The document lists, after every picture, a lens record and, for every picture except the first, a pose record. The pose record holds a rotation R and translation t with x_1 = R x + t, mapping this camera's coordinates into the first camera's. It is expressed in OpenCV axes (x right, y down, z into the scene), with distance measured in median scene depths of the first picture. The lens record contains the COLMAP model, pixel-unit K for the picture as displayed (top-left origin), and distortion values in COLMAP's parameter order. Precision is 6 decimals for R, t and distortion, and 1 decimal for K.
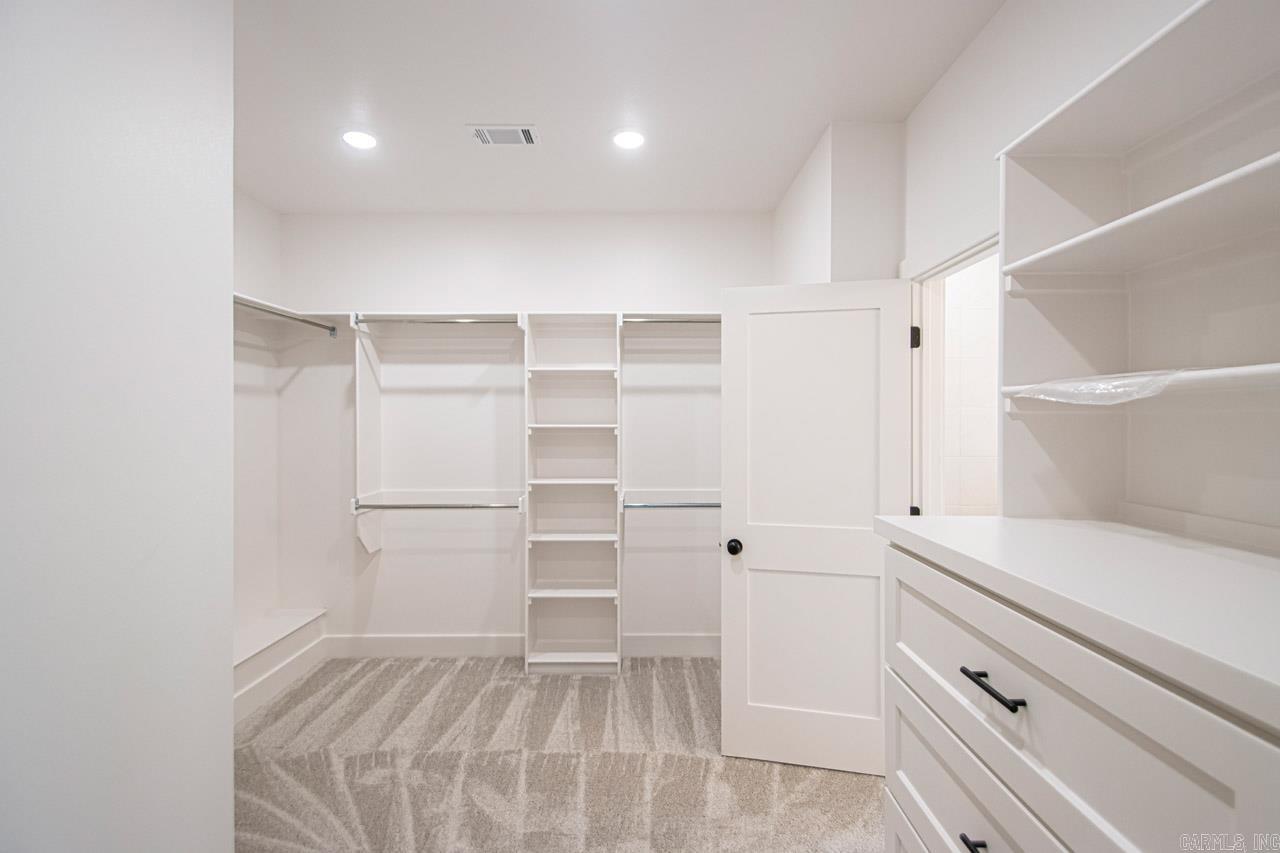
lens RADIAL K [[599.1, 0, 588.8], [0, 599.1, 412.1], [0, 0, 1]] dist [0.029800, -0.009834]
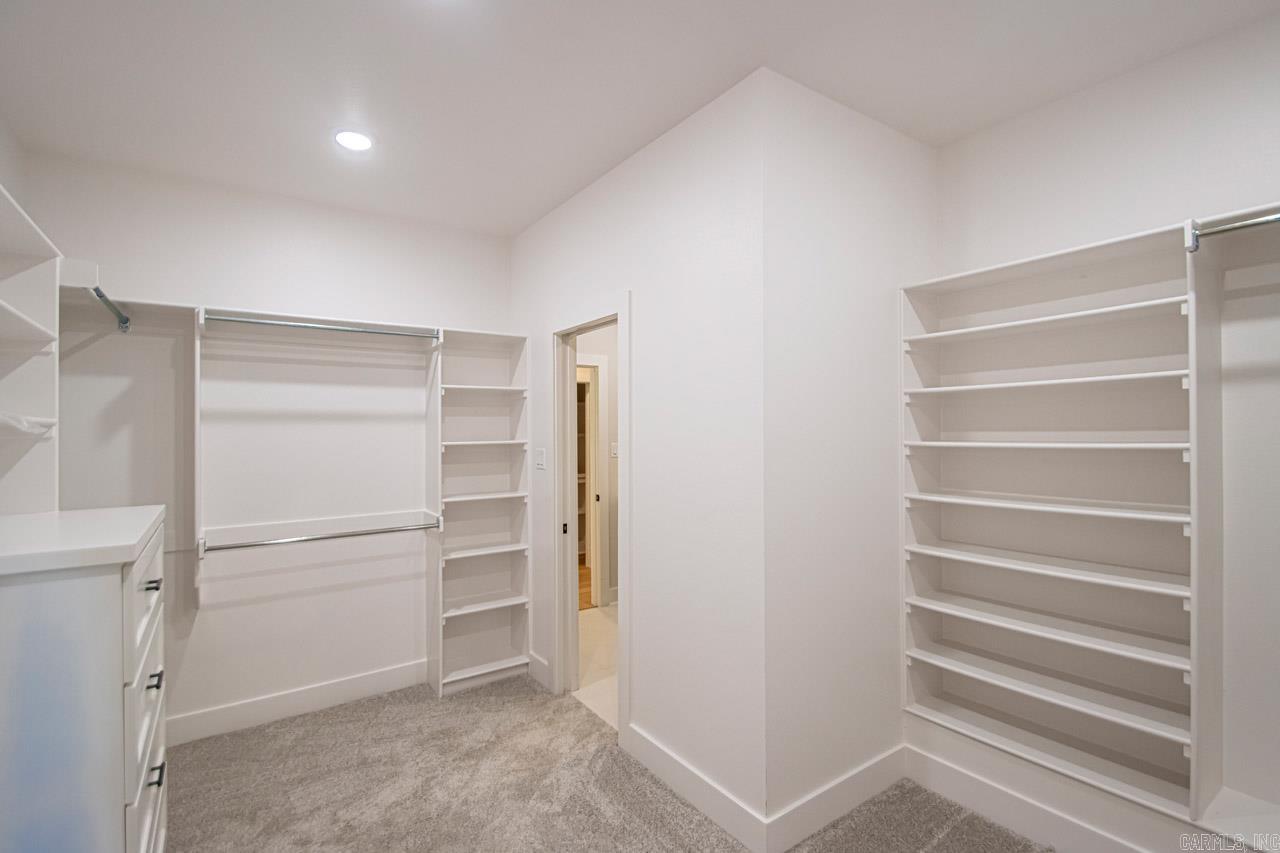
lens RADIAL K [[599.1, 0, 650.5], [0, 599.1, 423.0], [0, 0, 1]] dist [0.029800, -0.009834]
pose [[0.797770, -0.003649, 0.602951, -0.402322], [0.009807, 0.999928, -0.006925, -0.000029], [-0.602882, 0.011437, 0.797748, 0.009600]]
